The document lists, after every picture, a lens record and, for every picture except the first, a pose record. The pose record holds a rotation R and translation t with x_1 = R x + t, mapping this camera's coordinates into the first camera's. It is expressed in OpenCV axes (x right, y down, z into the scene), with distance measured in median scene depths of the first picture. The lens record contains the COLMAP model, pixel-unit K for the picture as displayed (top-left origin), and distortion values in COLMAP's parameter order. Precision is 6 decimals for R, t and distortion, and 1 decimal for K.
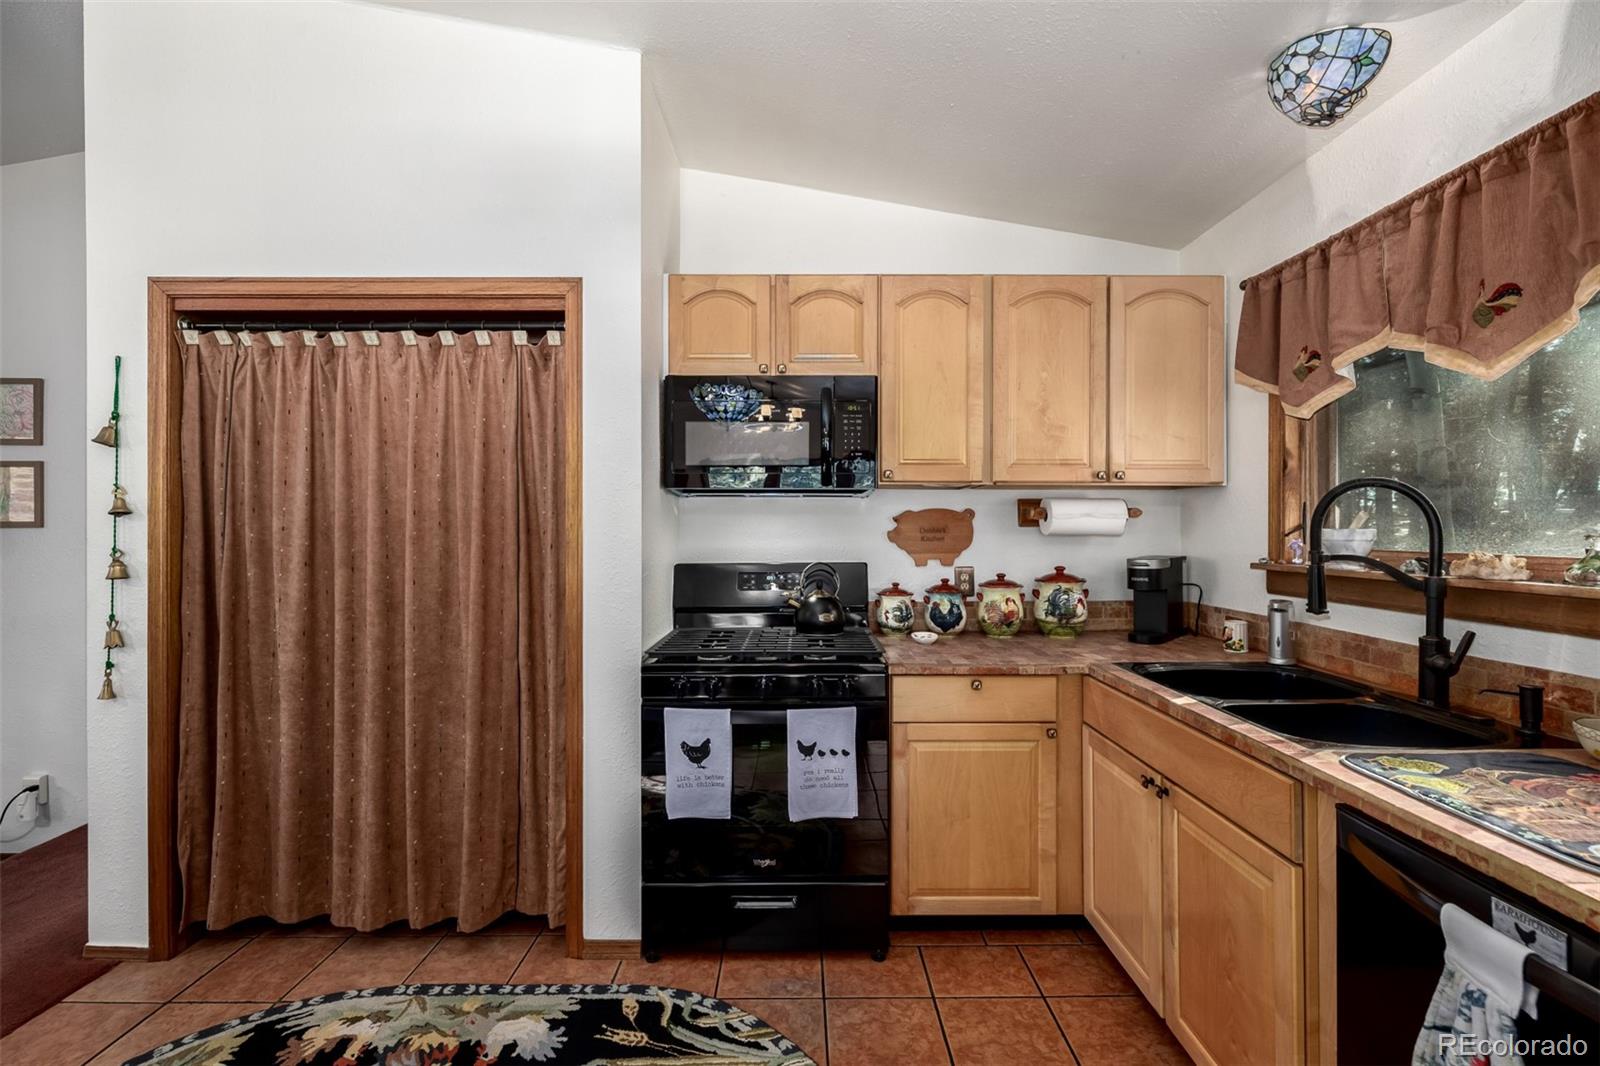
lens RADIAL K [[675.4, 0, 799.7], [0, 675.4, 527.6], [0, 0, 1]] dist [-0.001638, 0.000335]
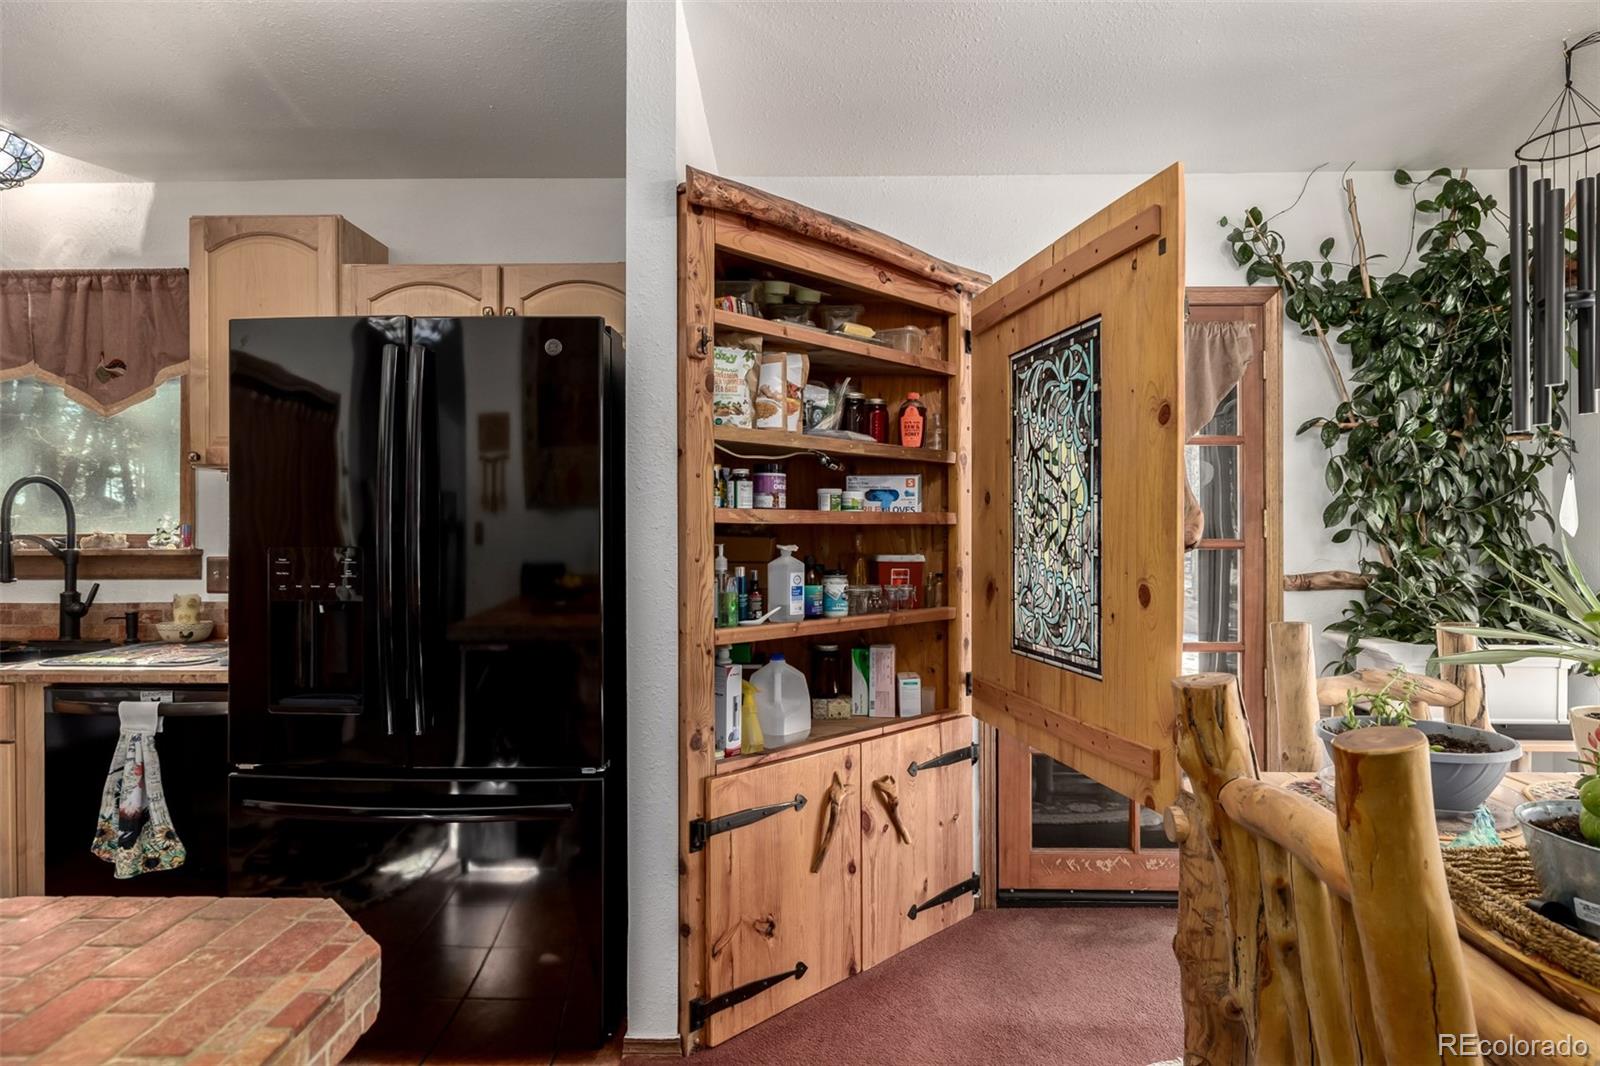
lens RADIAL K [[875.7, 0, 804.4], [0, 875.7, 531.0], [0, 0, 1]] dist [-0.001933, 0.000787]
pose [[0.023142, 0.003624, 0.999726, -0.881911], [0.004816, 0.999981, -0.003736, 0.049608], [-0.999721, 0.004902, 0.023124, -0.597928]]
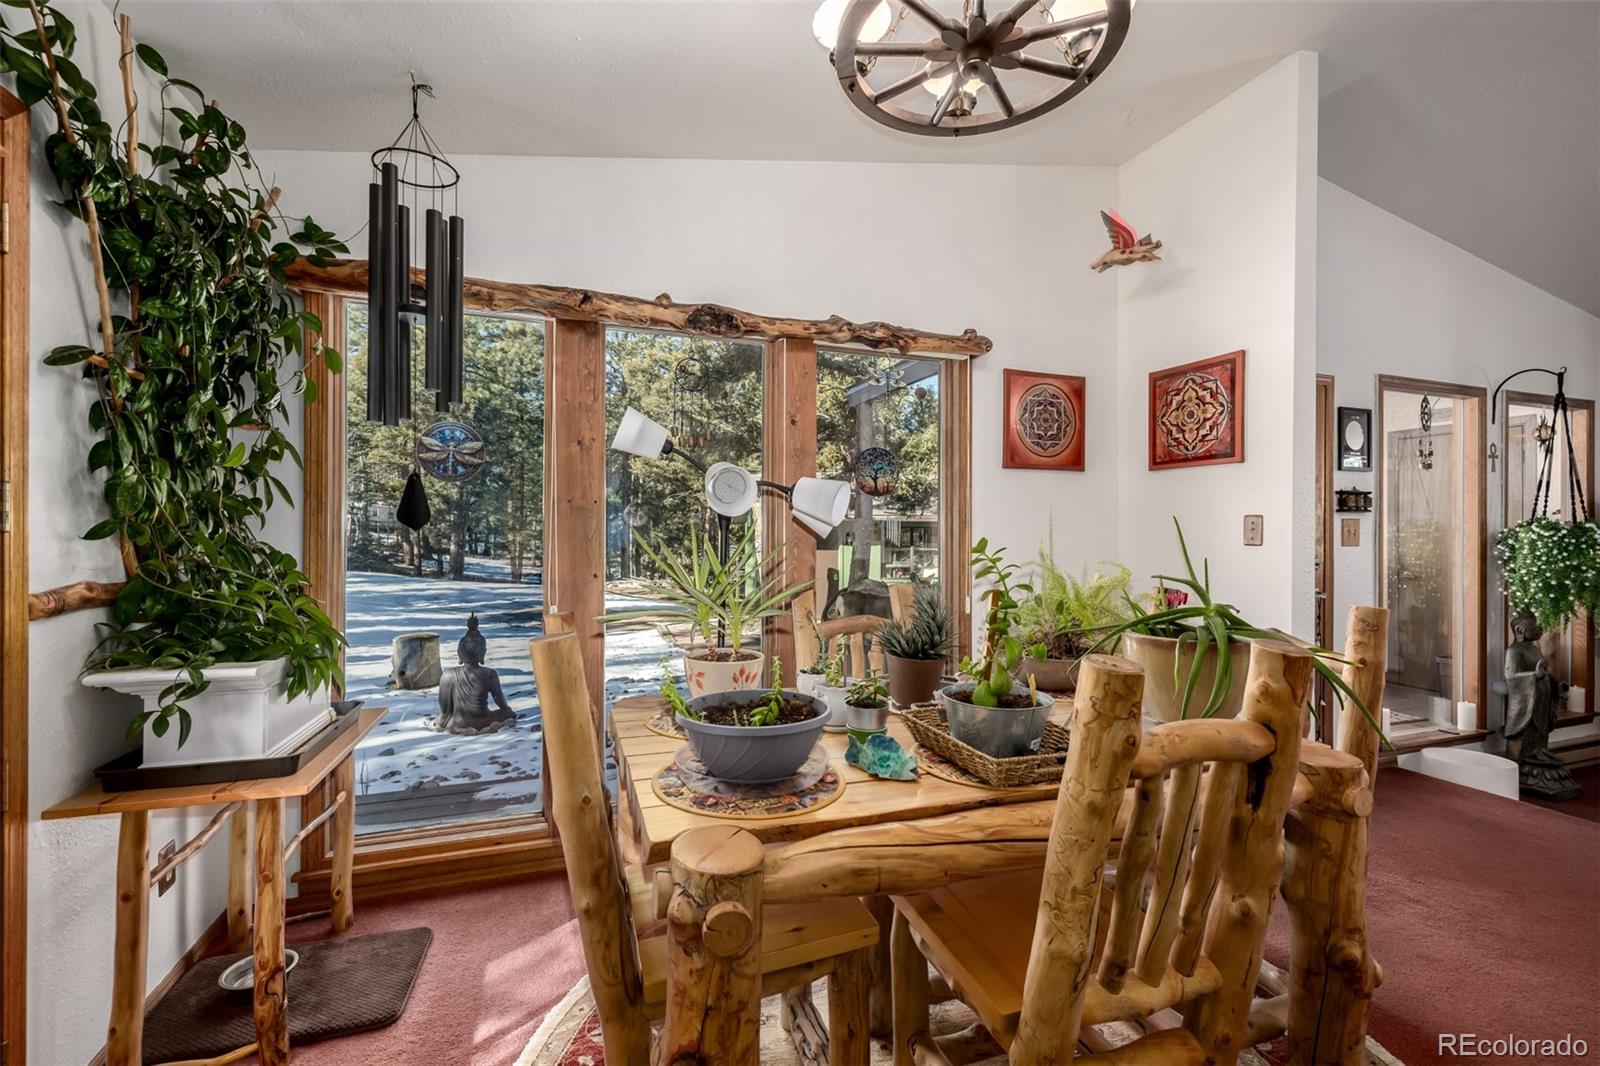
lens RADIAL K [[675.4, 0, 796.1], [0, 675.4, 532.3], [0, 0, 1]] dist [-0.001638, 0.000335]
pose [[-0.940786, -0.000437, -0.339002, 0.396250], [-0.001282, 0.999997, 0.002268, 0.059520], [0.338999, 0.002568, -0.940783, -0.447514]]
